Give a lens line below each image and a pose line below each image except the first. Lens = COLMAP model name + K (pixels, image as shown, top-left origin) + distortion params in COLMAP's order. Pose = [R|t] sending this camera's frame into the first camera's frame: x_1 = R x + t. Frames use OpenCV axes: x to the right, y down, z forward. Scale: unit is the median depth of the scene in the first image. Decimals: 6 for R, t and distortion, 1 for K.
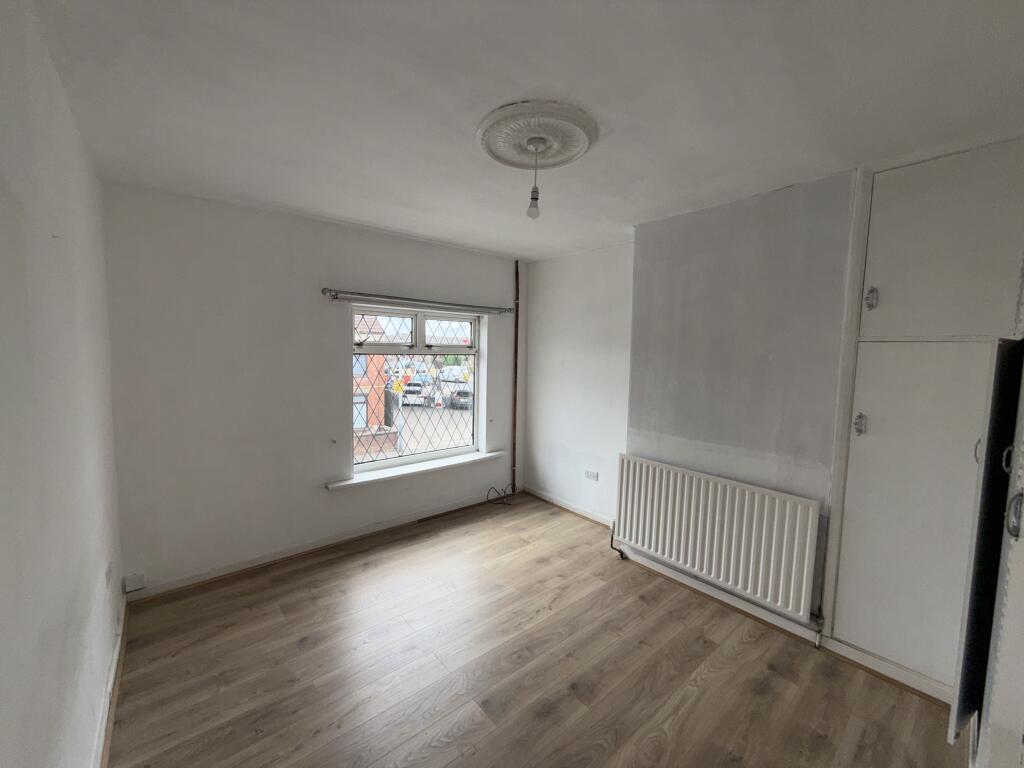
lens RADIAL K [[406.3, 0, 511.4], [0, 406.3, 386.0], [0, 0, 1]] dist [-0.002182, -0.000111]
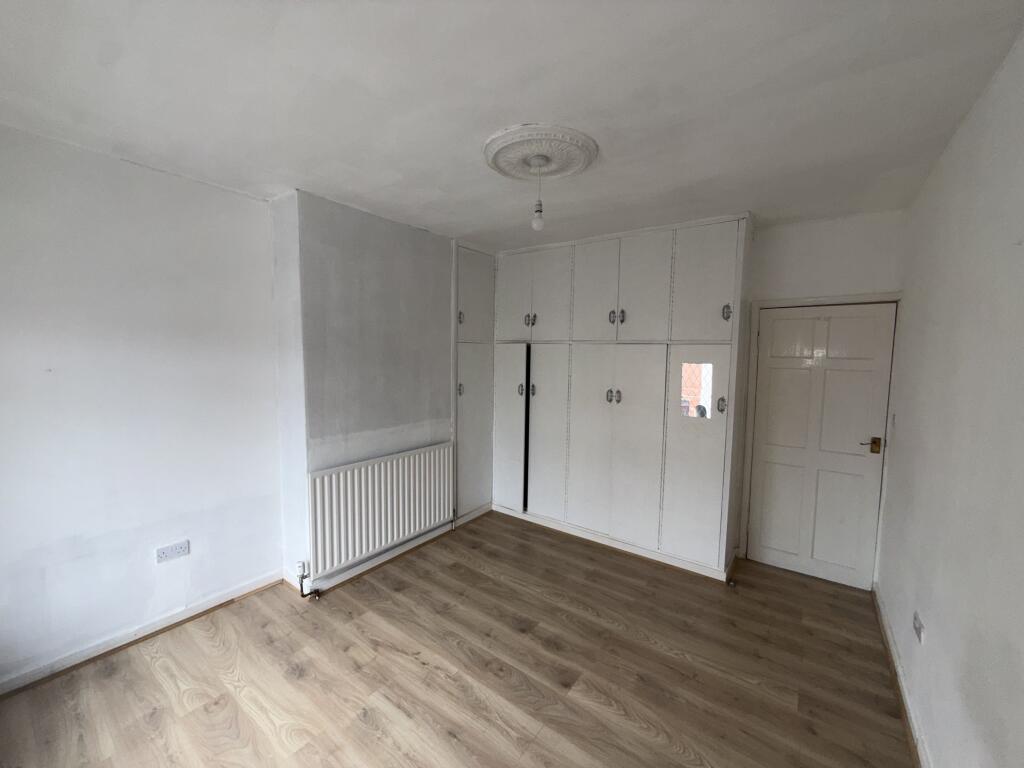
lens RADIAL K [[406.3, 0, 509.8], [0, 406.3, 386.0], [0, 0, 1]] dist [-0.002182, -0.000111]
pose [[-0.225896, -0.101800, 0.968818, -0.751653], [0.064726, 0.990758, 0.119198, -0.098342], [-0.971999, 0.089634, -0.217219, 1.000331]]
